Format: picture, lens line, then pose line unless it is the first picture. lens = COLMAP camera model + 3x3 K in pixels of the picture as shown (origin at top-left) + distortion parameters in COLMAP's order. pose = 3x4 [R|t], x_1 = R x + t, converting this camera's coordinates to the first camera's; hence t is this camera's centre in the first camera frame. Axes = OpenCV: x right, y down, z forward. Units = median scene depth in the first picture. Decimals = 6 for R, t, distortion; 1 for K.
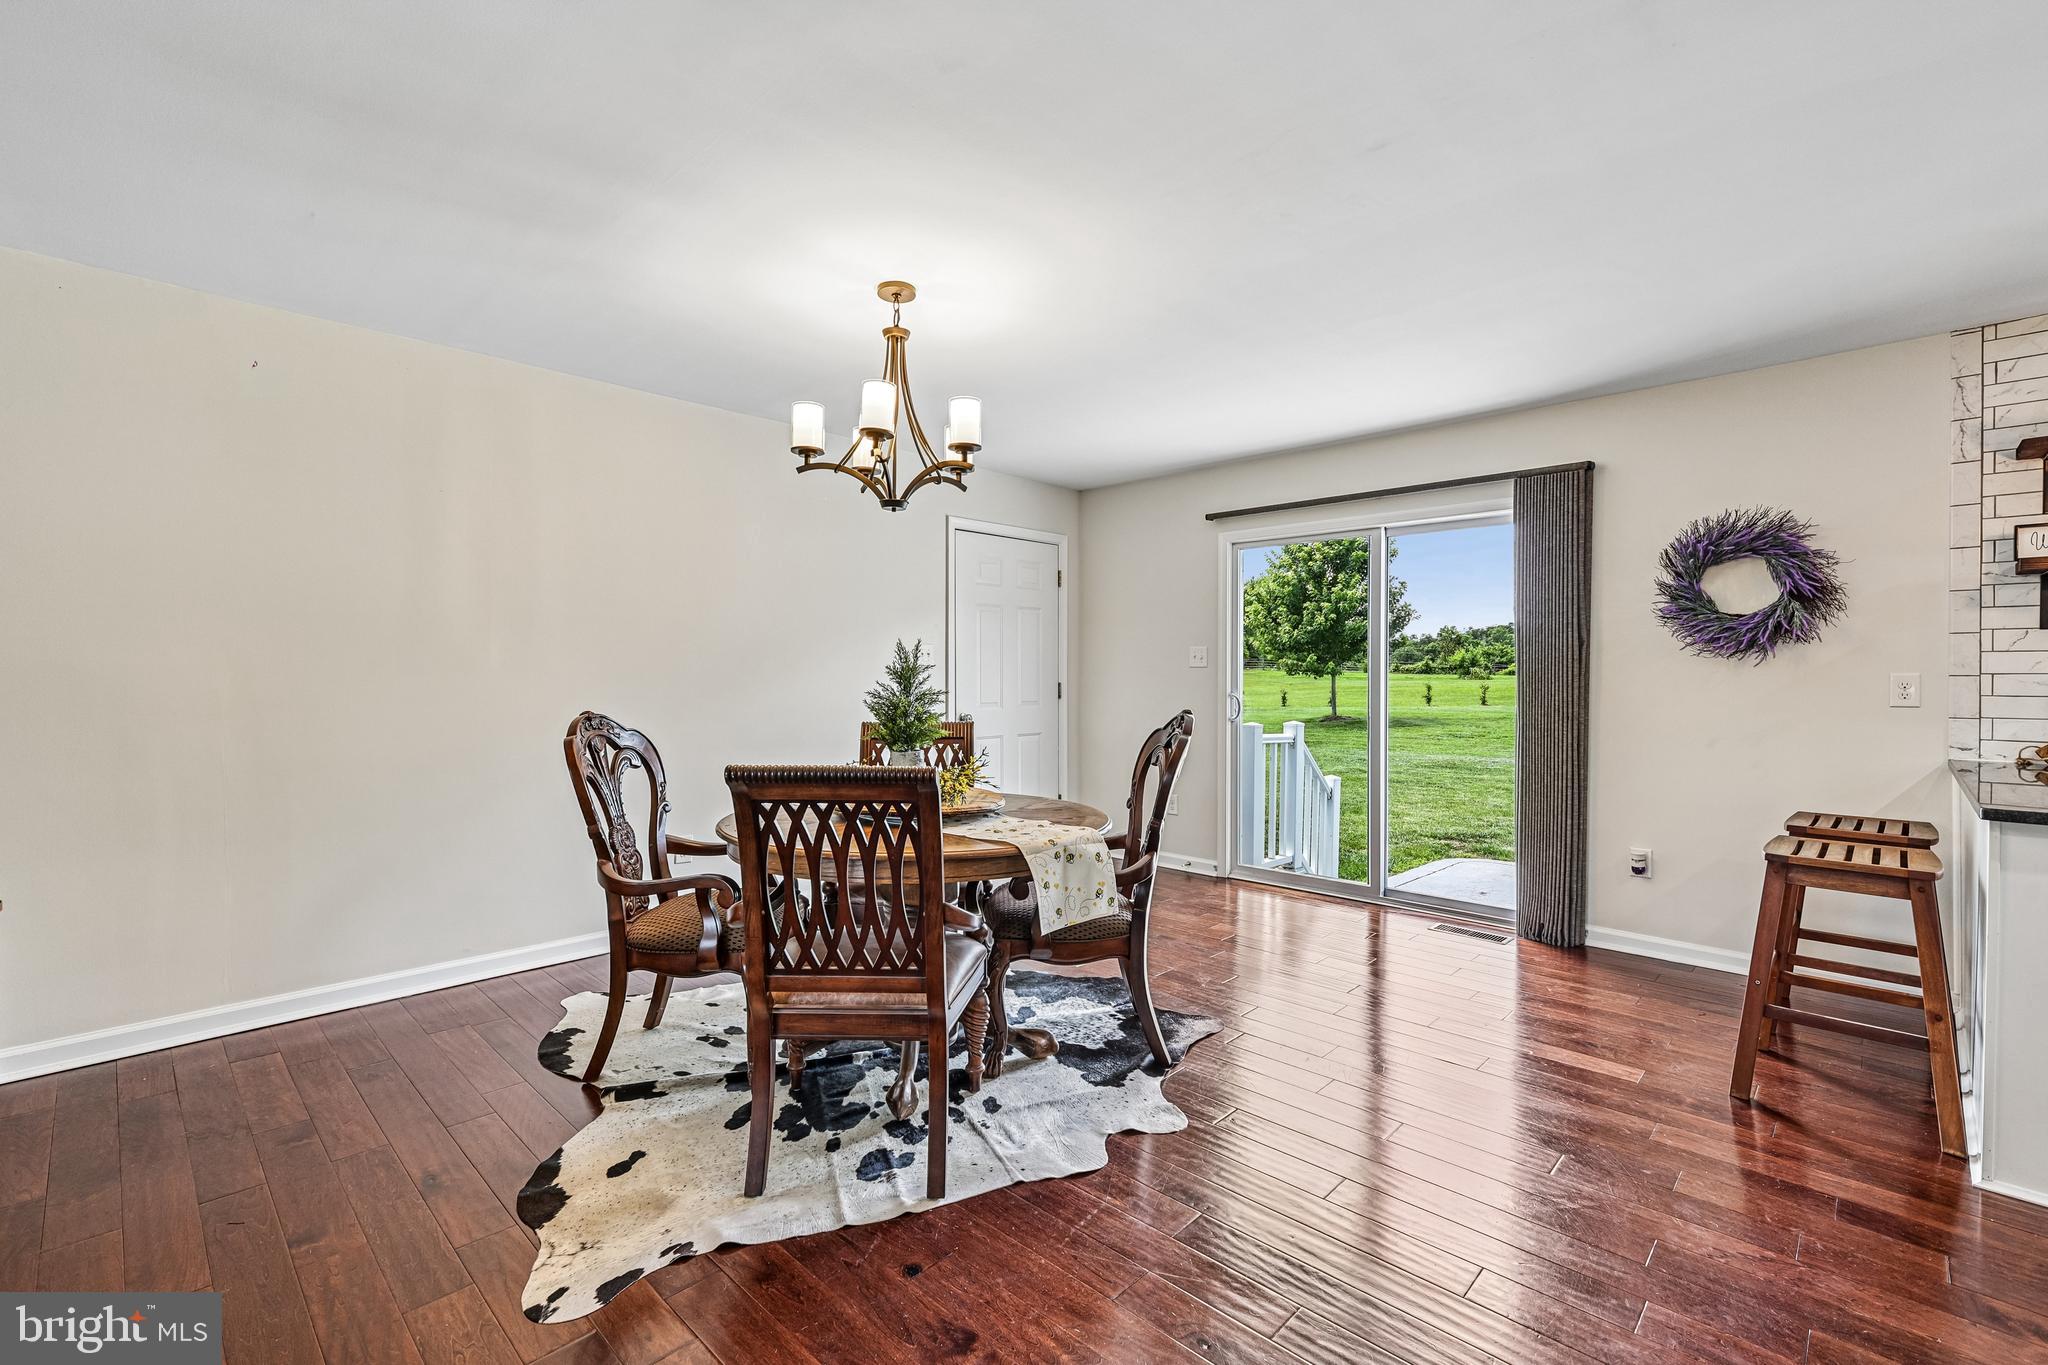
lens RADIAL K [[898.4, 0, 1021.1], [0, 898.4, 669.1], [0, 0, 1]] dist [0.002094, 0.000263]
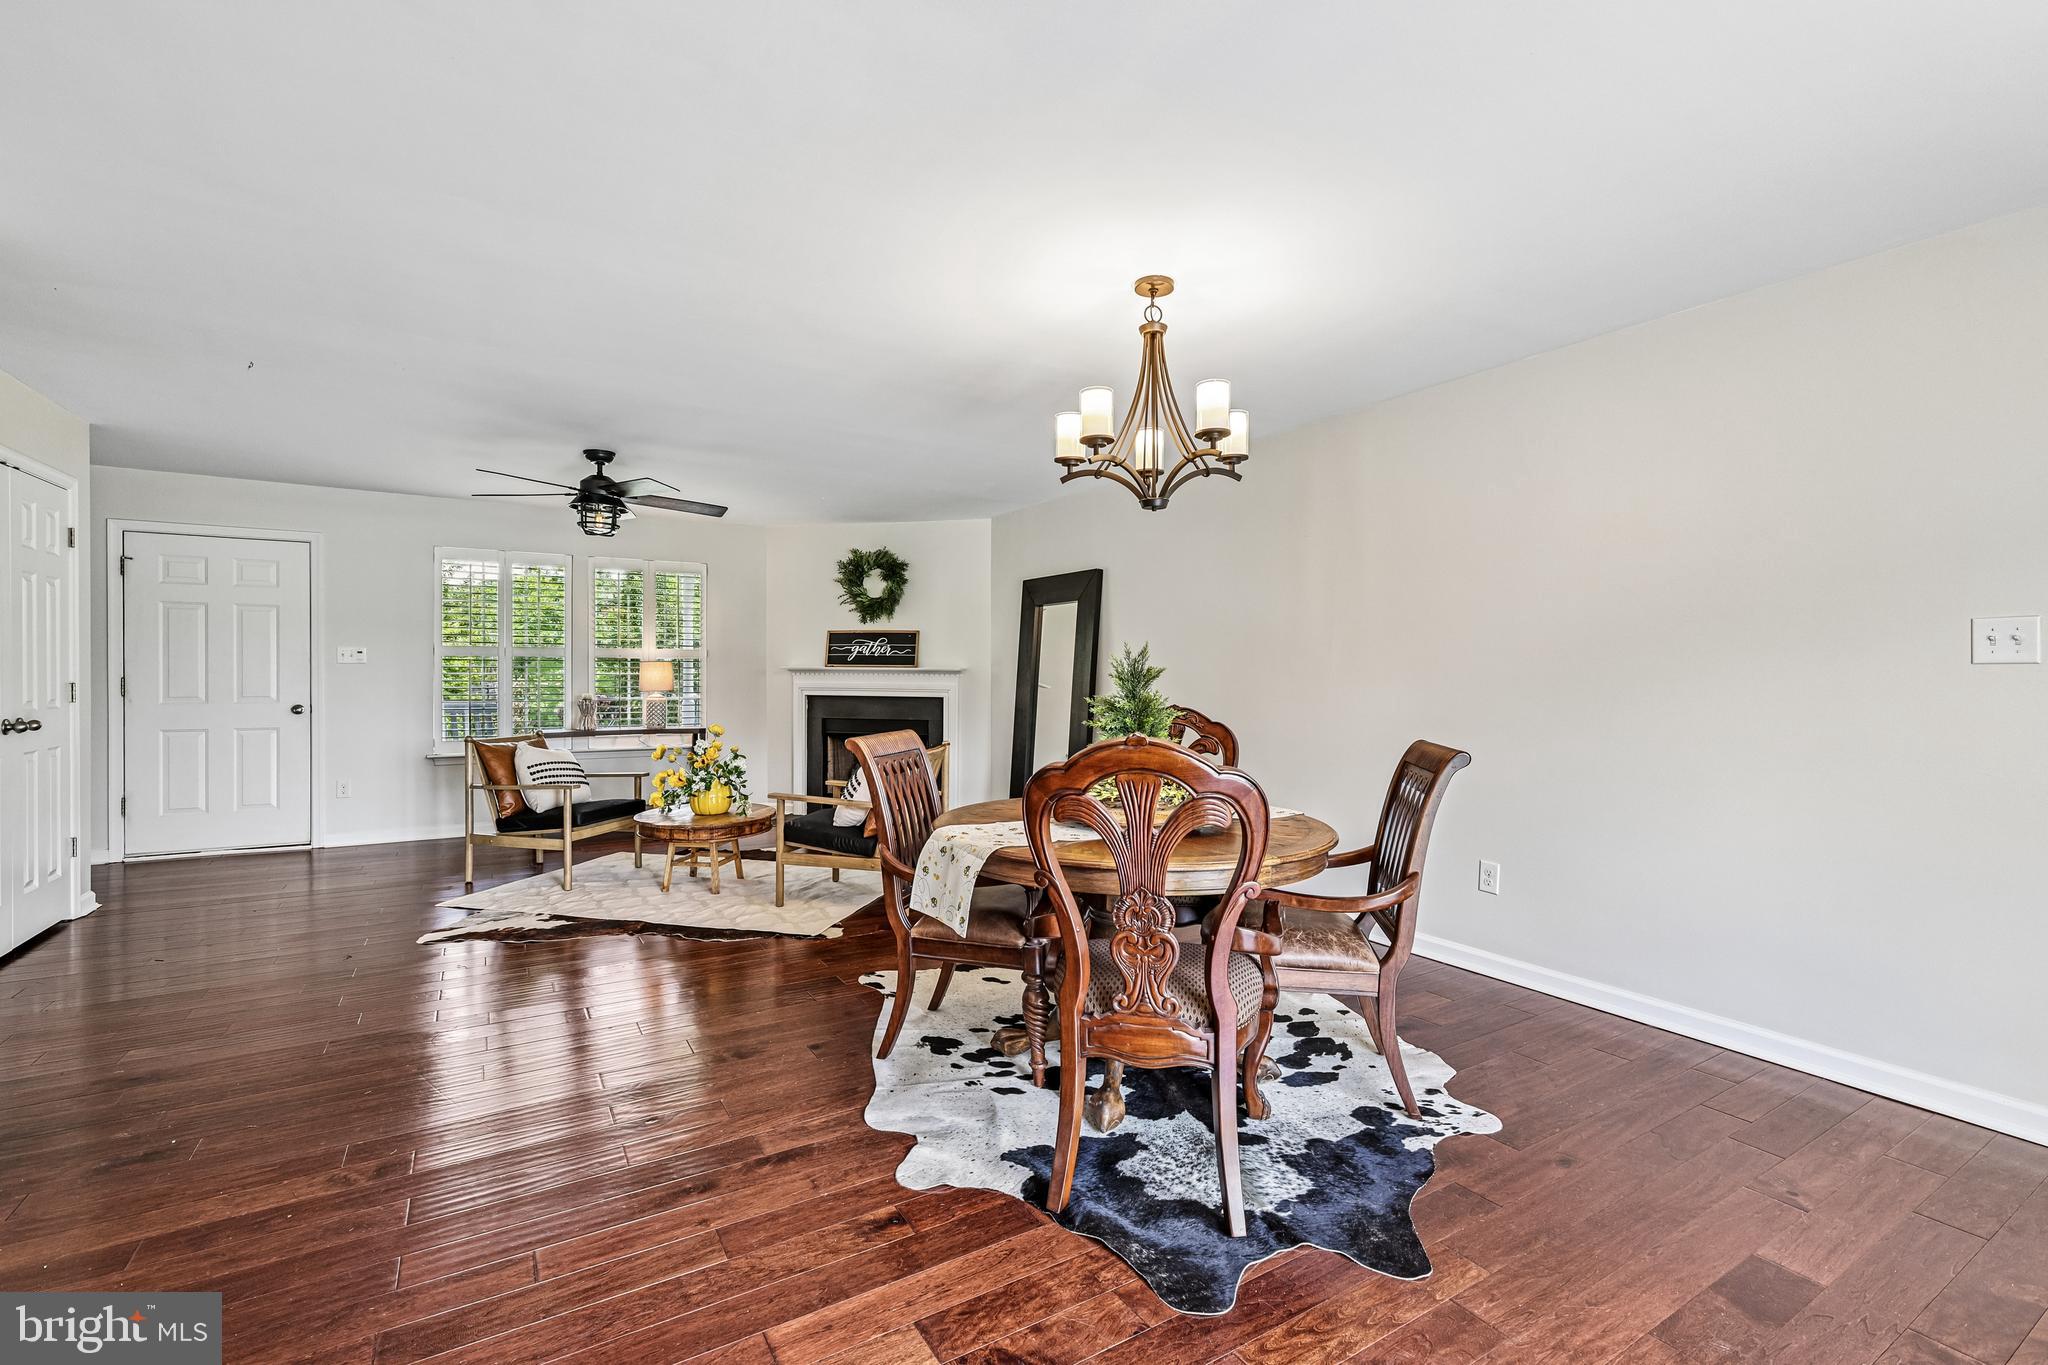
lens RADIAL K [[898.4, 0, 1019.4], [0, 898.4, 670.4], [0, 0, 1]] dist [0.002094, 0.000263]
pose [[-0.258654, -0.006852, -0.965946, 0.693953], [0.000090, 0.999975, -0.007117, 0.004345], [0.965970, -0.001928, -0.258647, 0.915718]]
